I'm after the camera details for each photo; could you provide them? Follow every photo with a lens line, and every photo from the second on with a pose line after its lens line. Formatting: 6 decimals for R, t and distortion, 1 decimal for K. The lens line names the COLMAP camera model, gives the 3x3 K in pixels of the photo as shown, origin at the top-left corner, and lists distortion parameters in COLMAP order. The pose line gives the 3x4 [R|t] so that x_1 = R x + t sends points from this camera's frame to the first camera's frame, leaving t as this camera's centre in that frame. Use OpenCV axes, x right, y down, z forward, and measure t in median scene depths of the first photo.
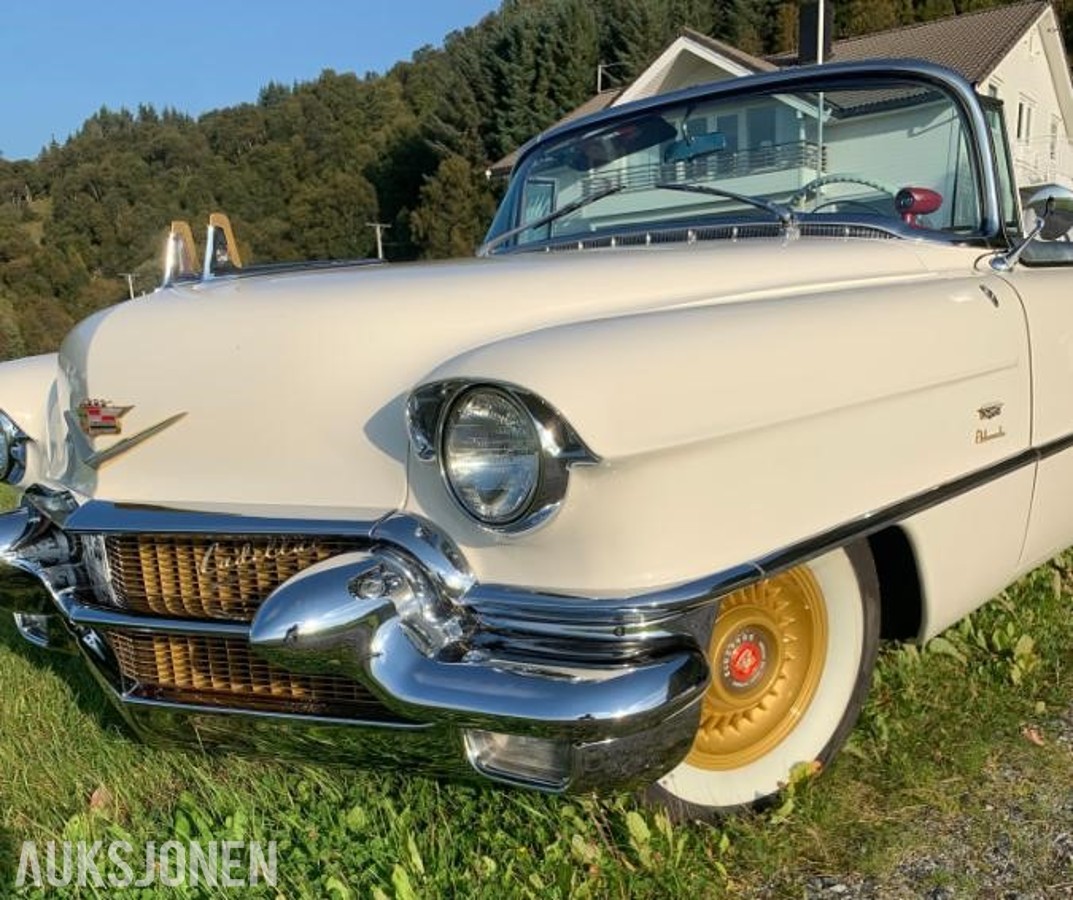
lens RADIAL K [[1077.4, 0, 518.3], [0, 1077.4, 696.8], [0, 0, 1]] dist [0.010996, 0.001654]
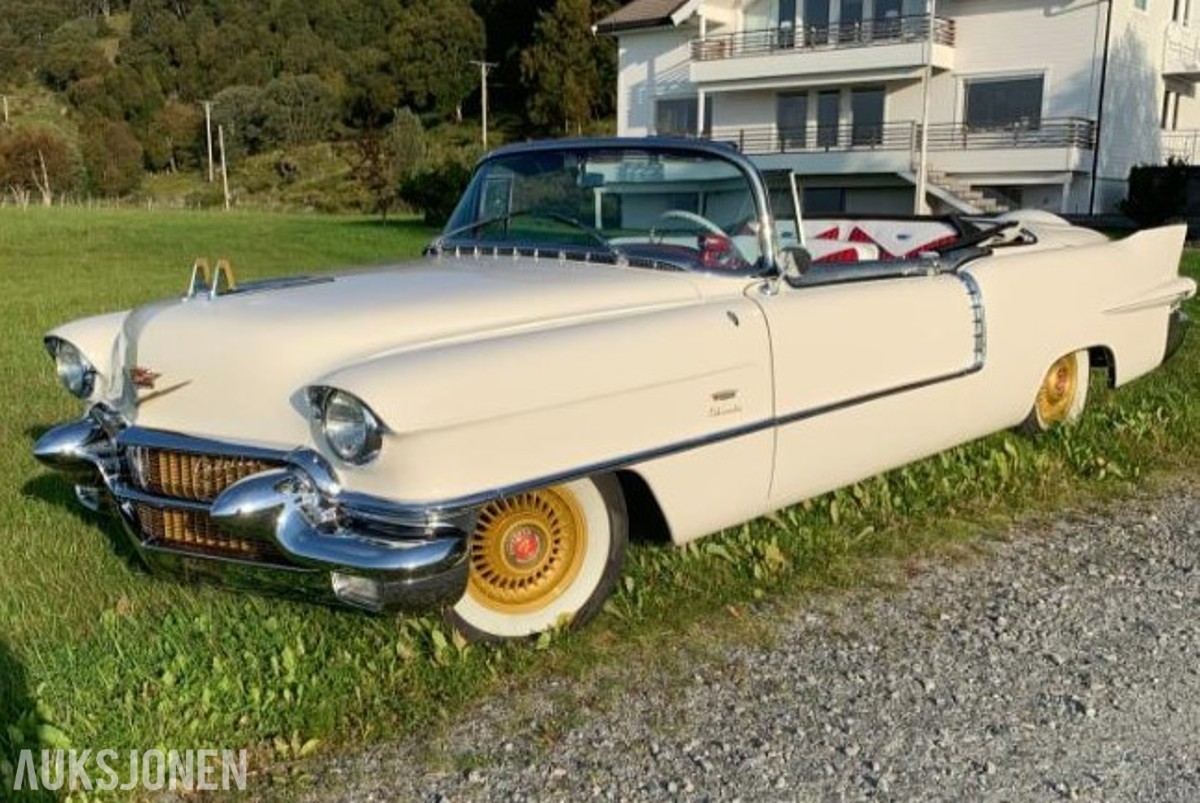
lens RADIAL K [[1282.7, 0, 562.1], [0, 1282.7, 505.7], [0, 0, 1]] dist [0.081972, -0.152206]
pose [[0.996636, 0.061329, -0.054362, 0.372195], [-0.065149, 0.995308, -0.071541, 0.040989], [0.049719, 0.074842, 0.995955, -0.925726]]
